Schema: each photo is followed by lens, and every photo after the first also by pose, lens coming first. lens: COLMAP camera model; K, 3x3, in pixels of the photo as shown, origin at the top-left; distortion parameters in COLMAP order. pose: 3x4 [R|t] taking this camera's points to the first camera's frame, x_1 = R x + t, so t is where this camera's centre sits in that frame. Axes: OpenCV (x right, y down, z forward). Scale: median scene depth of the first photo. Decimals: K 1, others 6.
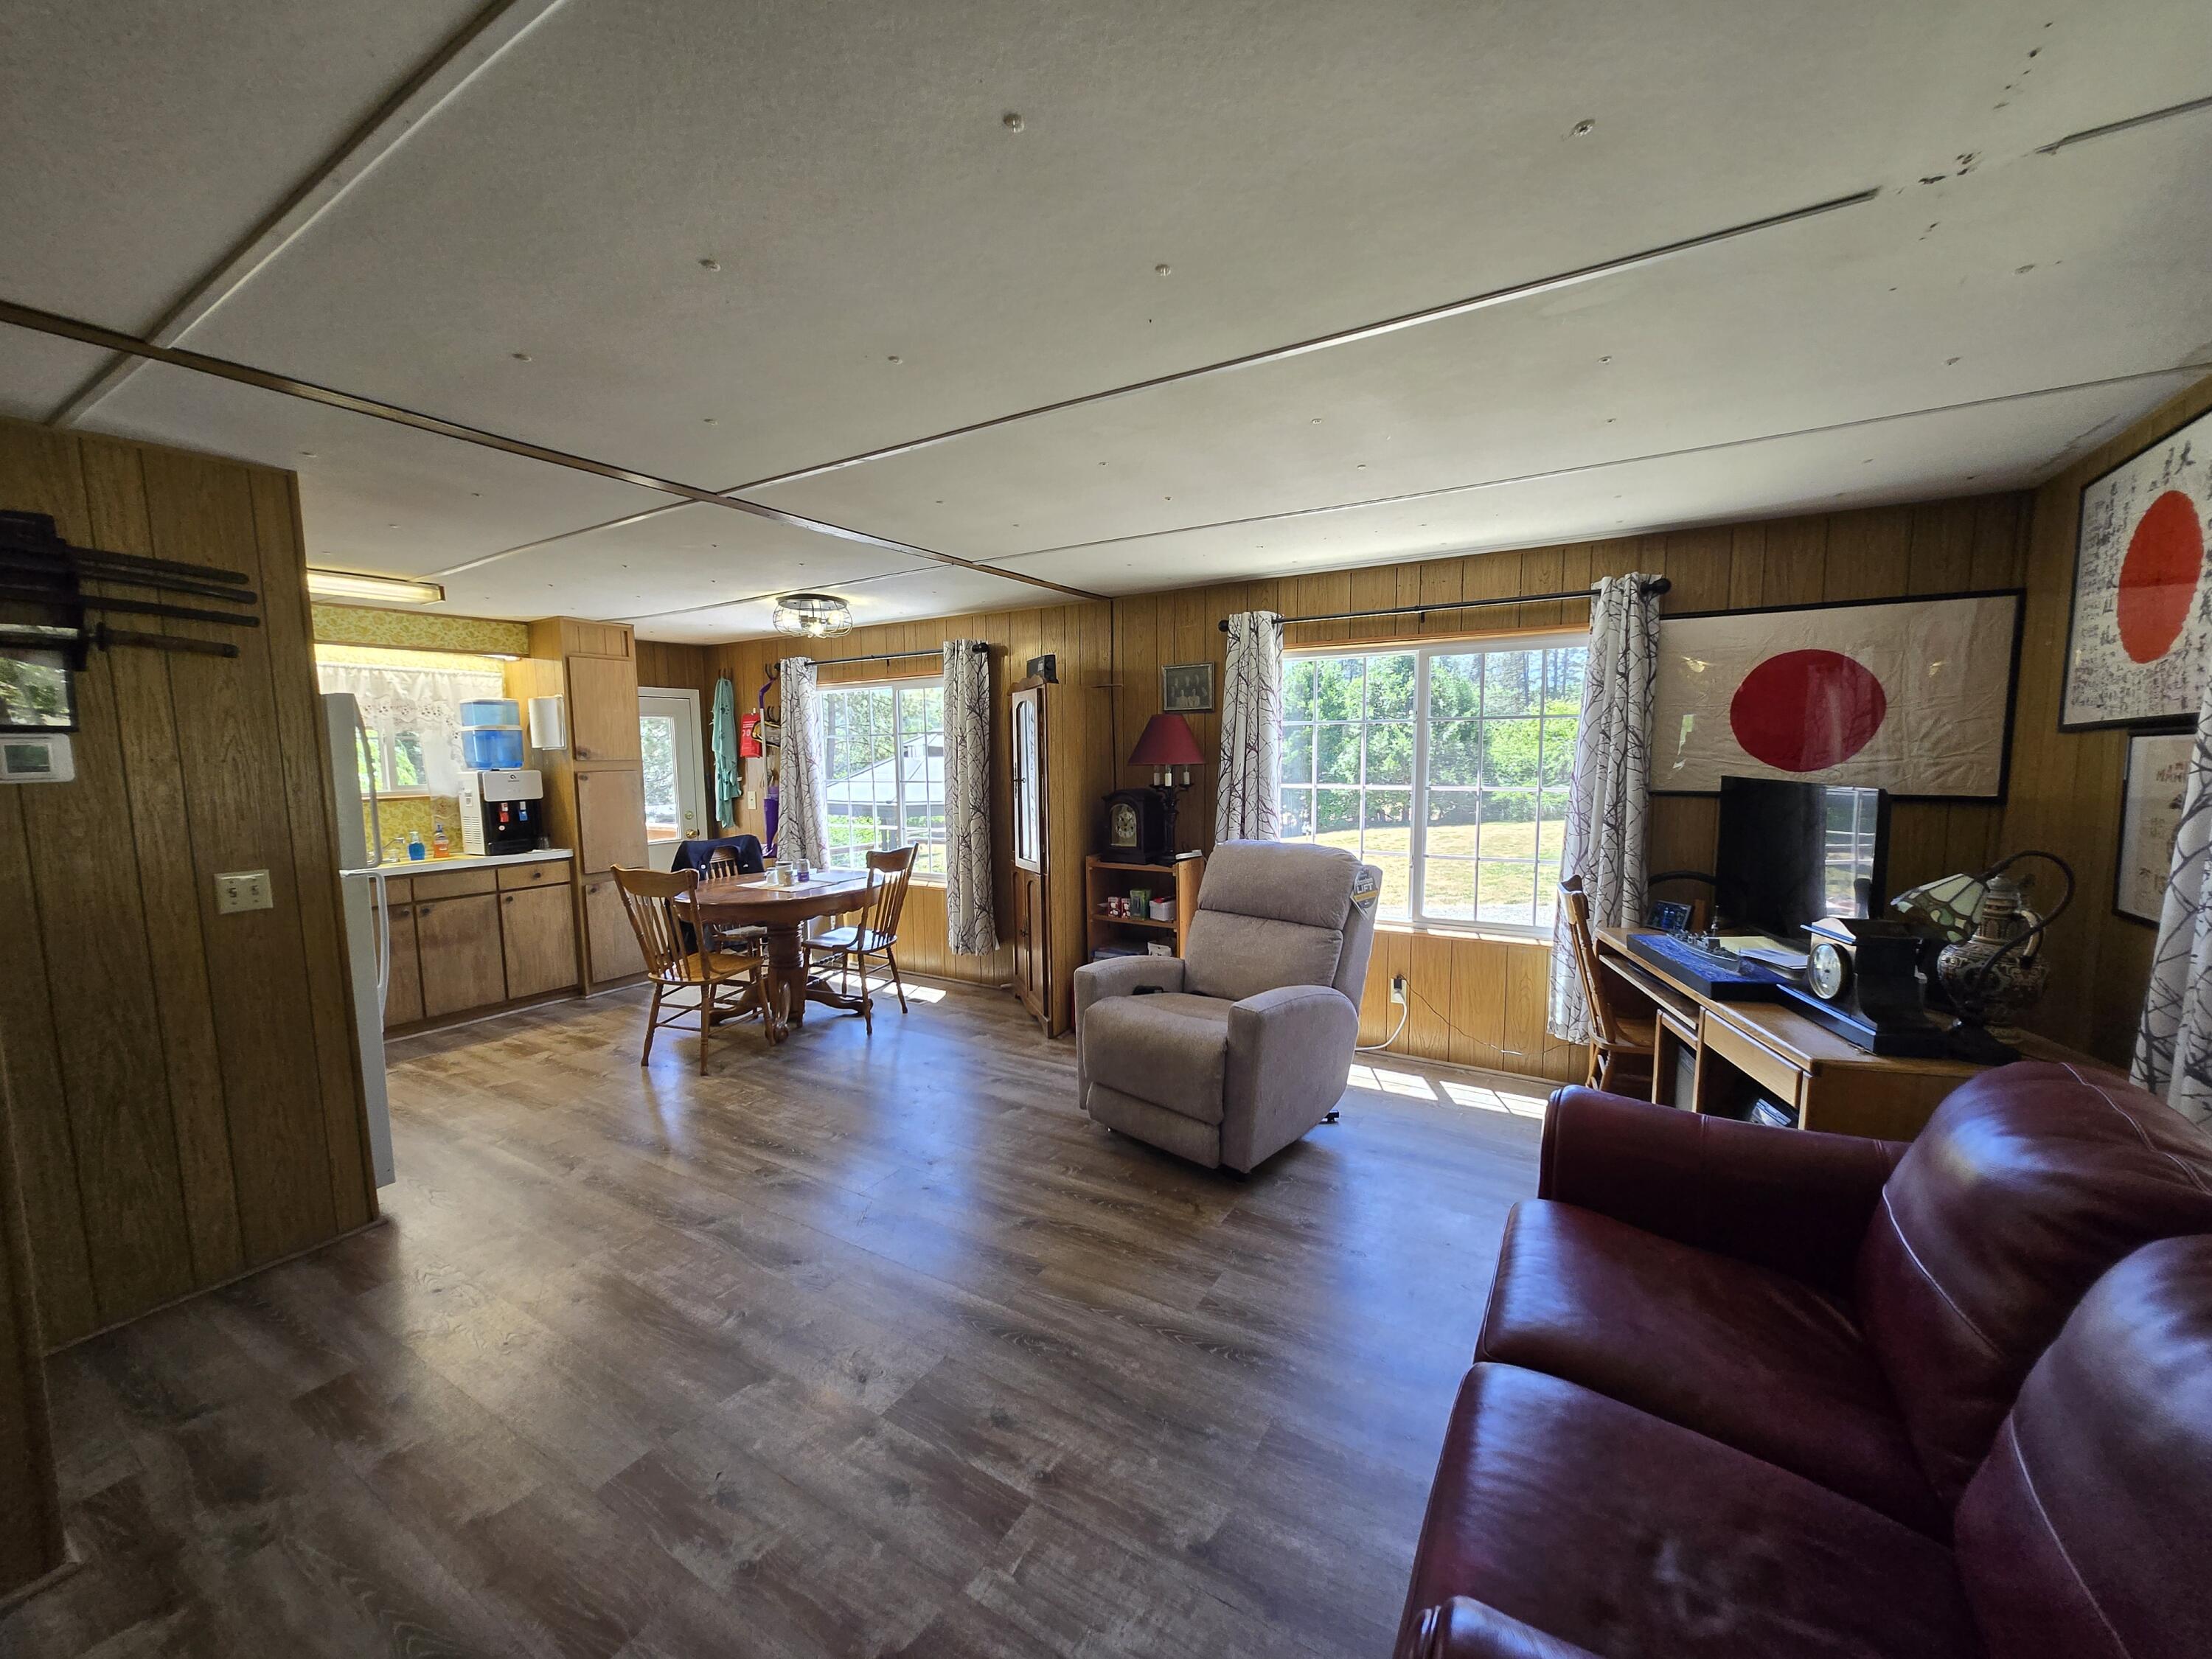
lens RADIAL K [[874.8, 0, 1090.7], [0, 874.8, 830.0], [0, 0, 1]] dist [0.002730, -0.000269]
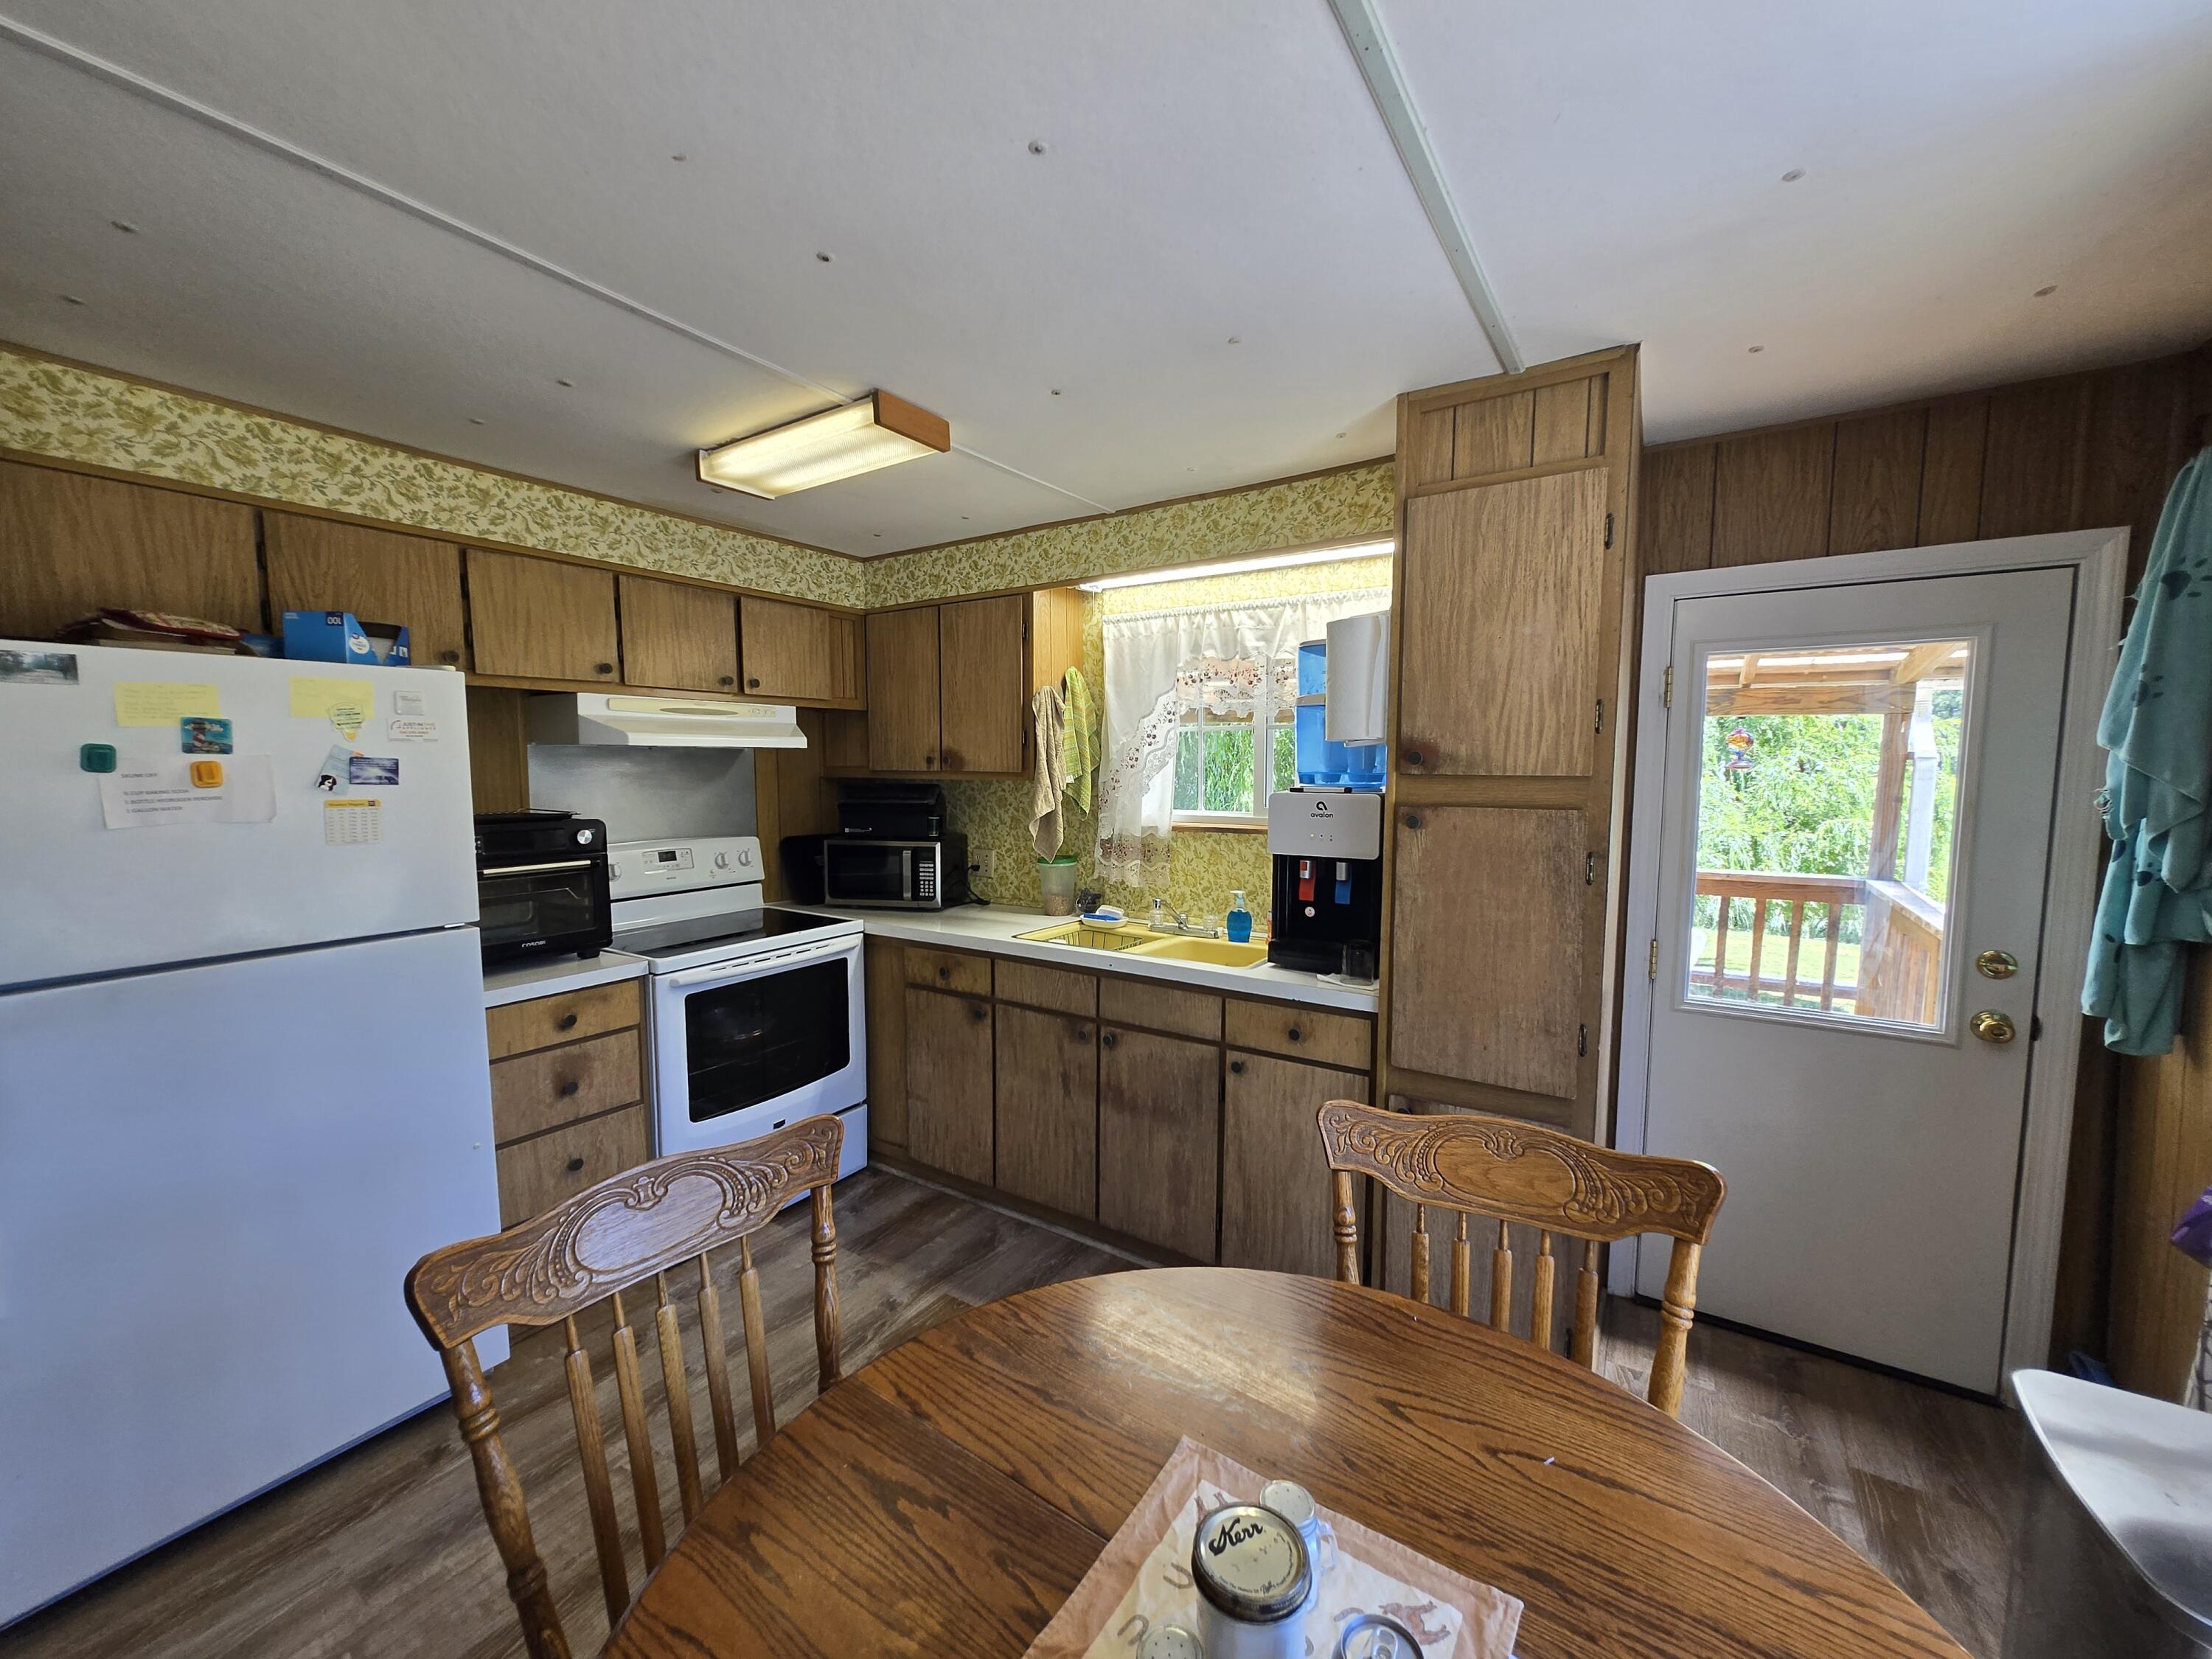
lens RADIAL K [[874.8, 0, 1102.8], [0, 874.8, 832.8], [0, 0, 1]] dist [0.002730, -0.000269]
pose [[-0.033300, 0.097975, -0.994632, -0.129147], [-0.089374, 0.990905, 0.100600, -0.052315], [0.995441, 0.092244, -0.024241, 0.571153]]
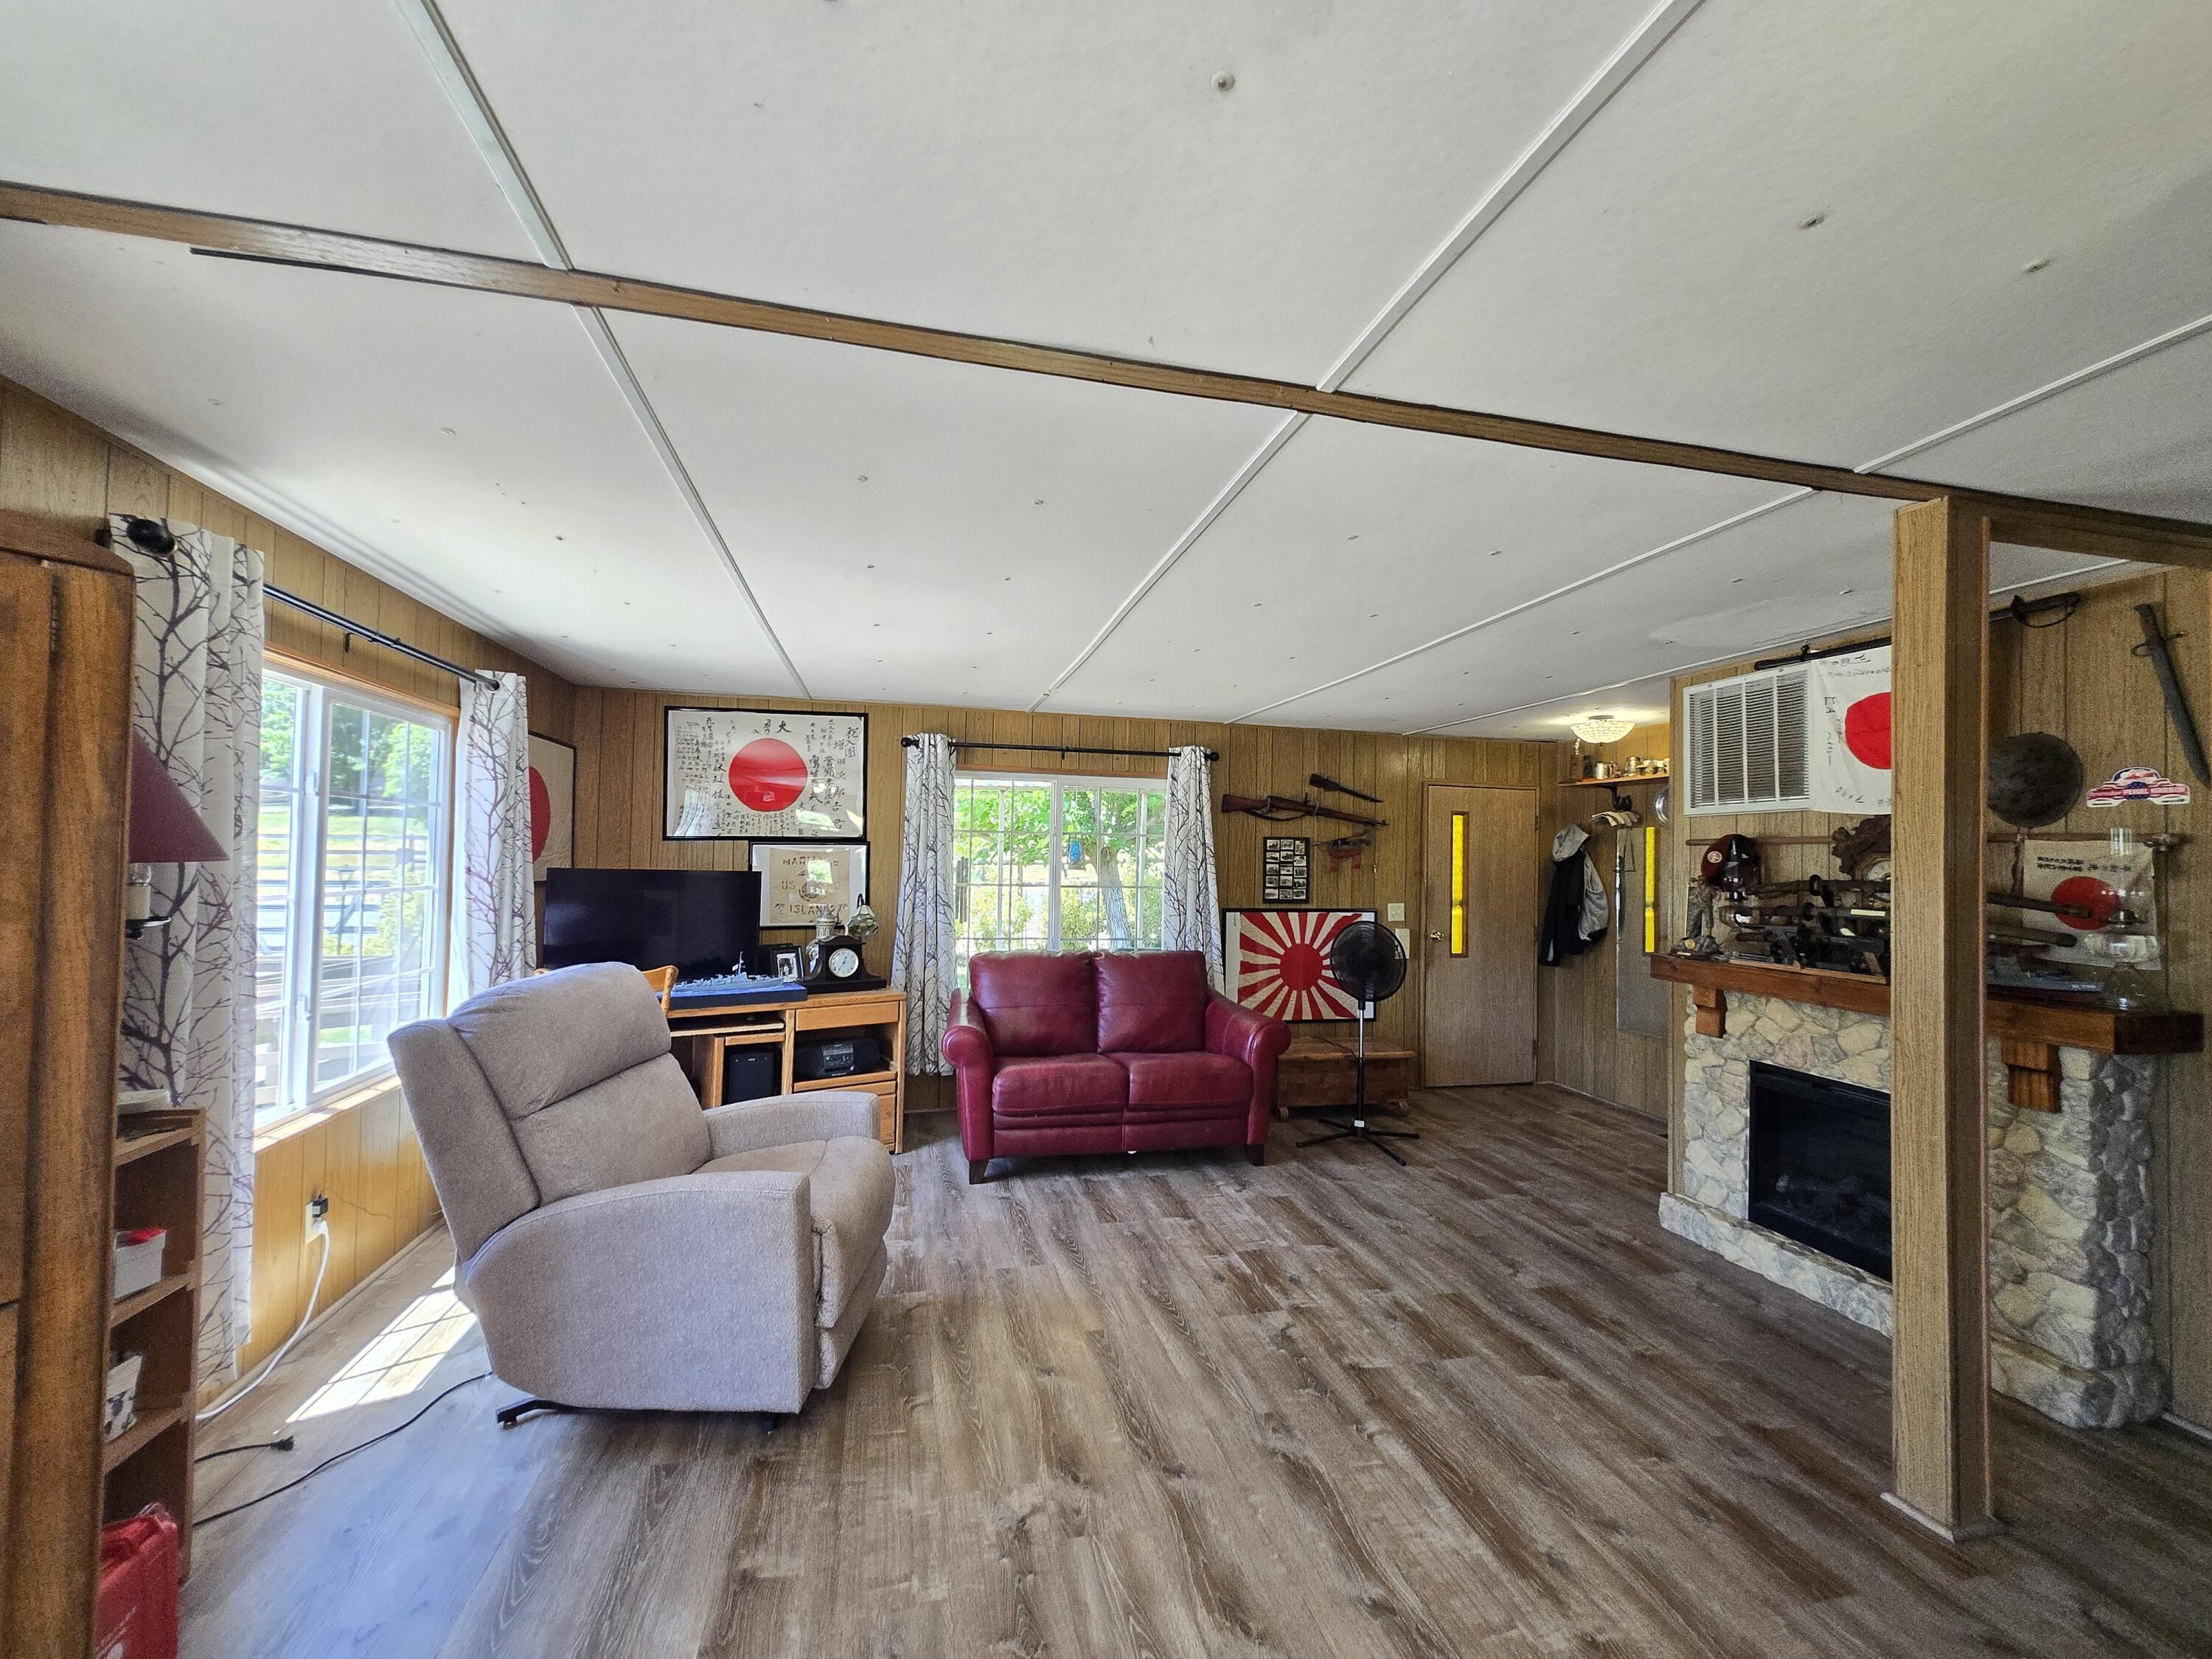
lens RADIAL K [[874.8, 0, 1103.6], [0, 874.8, 843.1], [0, 0, 1]] dist [0.002730, -0.000269]
pose [[-0.714395, 0.013180, 0.699619, -0.807210], [0.054929, 0.997794, 0.037292, -0.126456], [-0.697584, 0.065071, -0.713542, 1.689592]]
